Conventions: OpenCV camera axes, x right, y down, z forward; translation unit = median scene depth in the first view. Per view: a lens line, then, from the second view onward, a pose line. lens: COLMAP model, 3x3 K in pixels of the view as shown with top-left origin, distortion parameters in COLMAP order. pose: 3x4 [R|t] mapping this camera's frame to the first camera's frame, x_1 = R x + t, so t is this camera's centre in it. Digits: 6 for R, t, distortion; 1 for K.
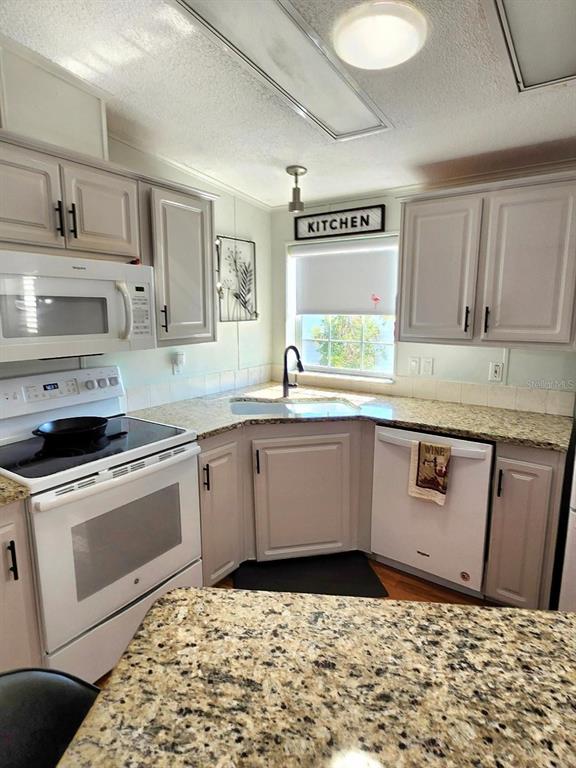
lens RADIAL K [[428.0, 0, 282.3], [0, 428.0, 380.7], [0, 0, 1]] dist [0.001960, 0.000349]
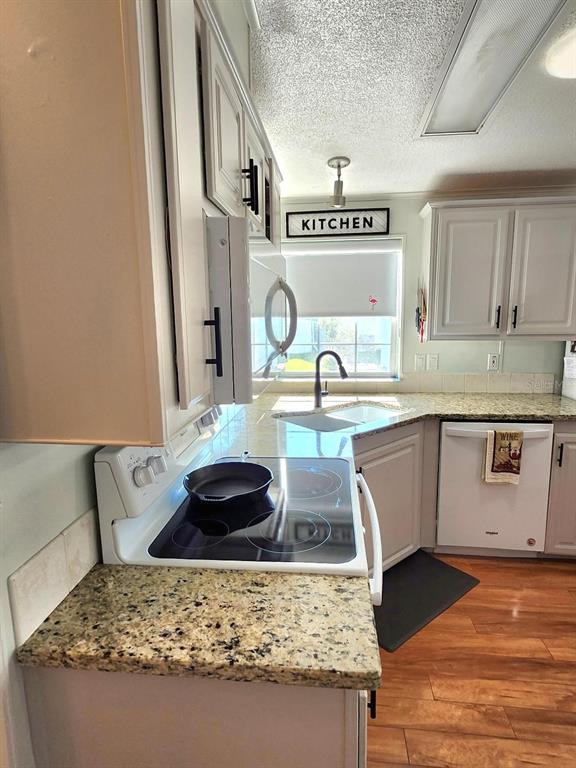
lens RADIAL K [[428.0, 0, 288.4], [0, 428.0, 380.2], [0, 0, 1]] dist [0.001960, 0.000349]
pose [[0.874162, -0.095457, 0.476160, -0.576425], [0.099026, 0.994928, 0.017659, -0.050497], [-0.475431, 0.031715, 0.879181, 0.261778]]
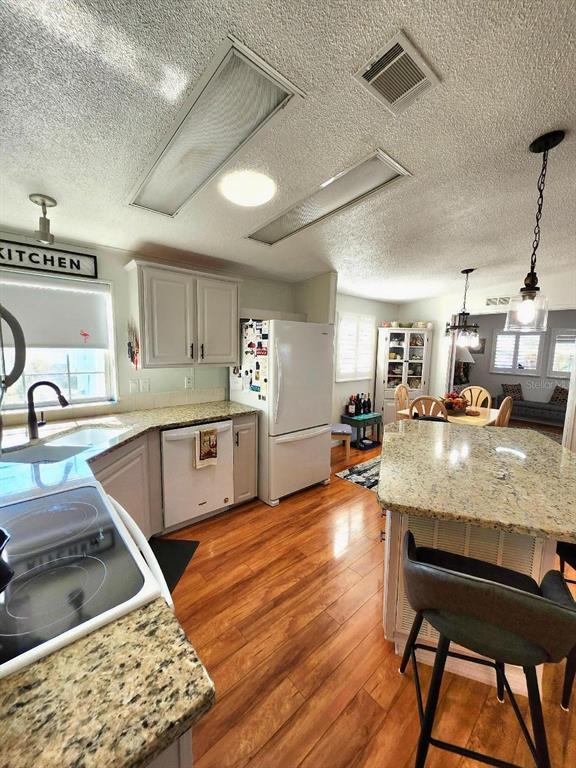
lens RADIAL K [[303.9, 0, 288.3], [0, 303.9, 381.8], [0, 0, 1]] dist [0.002769, -0.001663]
pose [[0.230753, -0.112726, 0.966461, -0.575468], [0.142751, 0.986441, 0.080973, -0.067415], [-0.962484, 0.119279, 0.243715, 0.366013]]
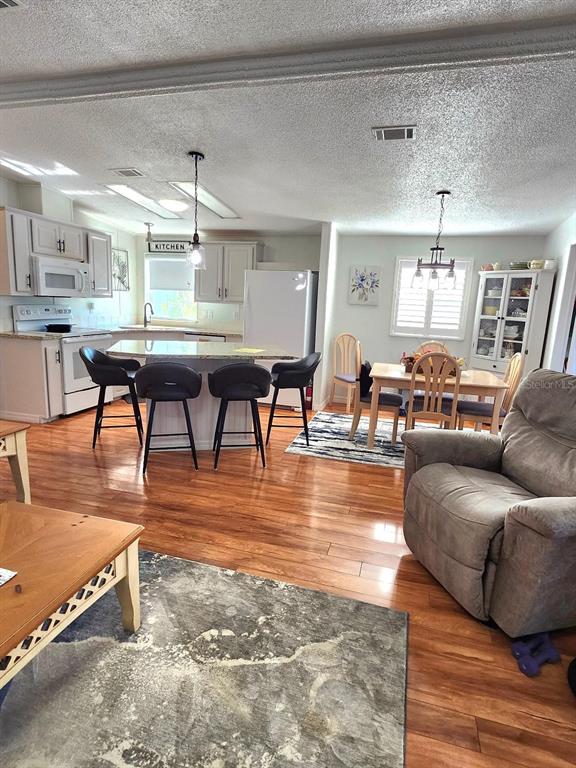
lens RADIAL K [[428.0, 0, 283.2], [0, 428.0, 381.1], [0, 0, 1]] dist [0.001960, 0.000349]
pose [[0.945849, -0.016490, 0.324187, -0.046116], [0.009087, 0.999662, 0.024339, 0.309763], [-0.324479, -0.020075, 0.945680, -1.478198]]
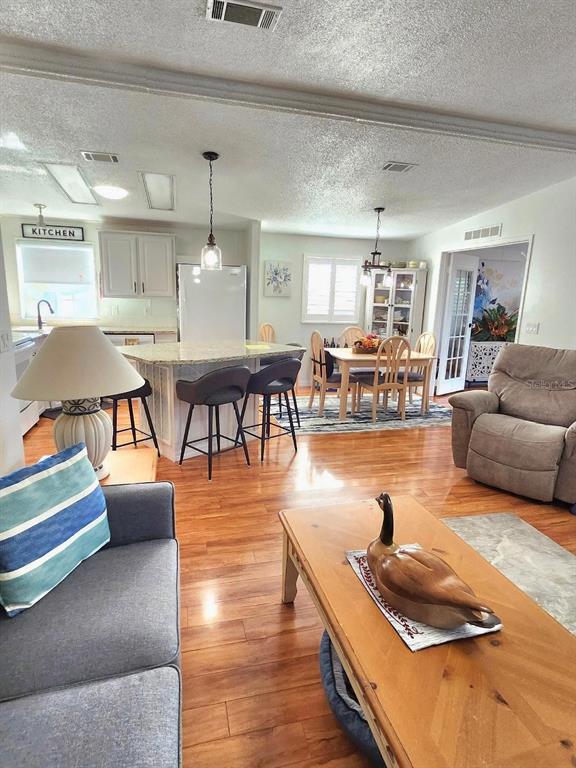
lens RADIAL K [[428.0, 0, 291.6], [0, 428.0, 378.9], [0, 0, 1]] dist [0.001960, 0.000349]
pose [[0.643252, -0.132578, 0.754089, -0.824020], [0.099590, 0.991015, 0.089280, 0.223338], [-0.759150, 0.017670, 0.650675, -1.131160]]
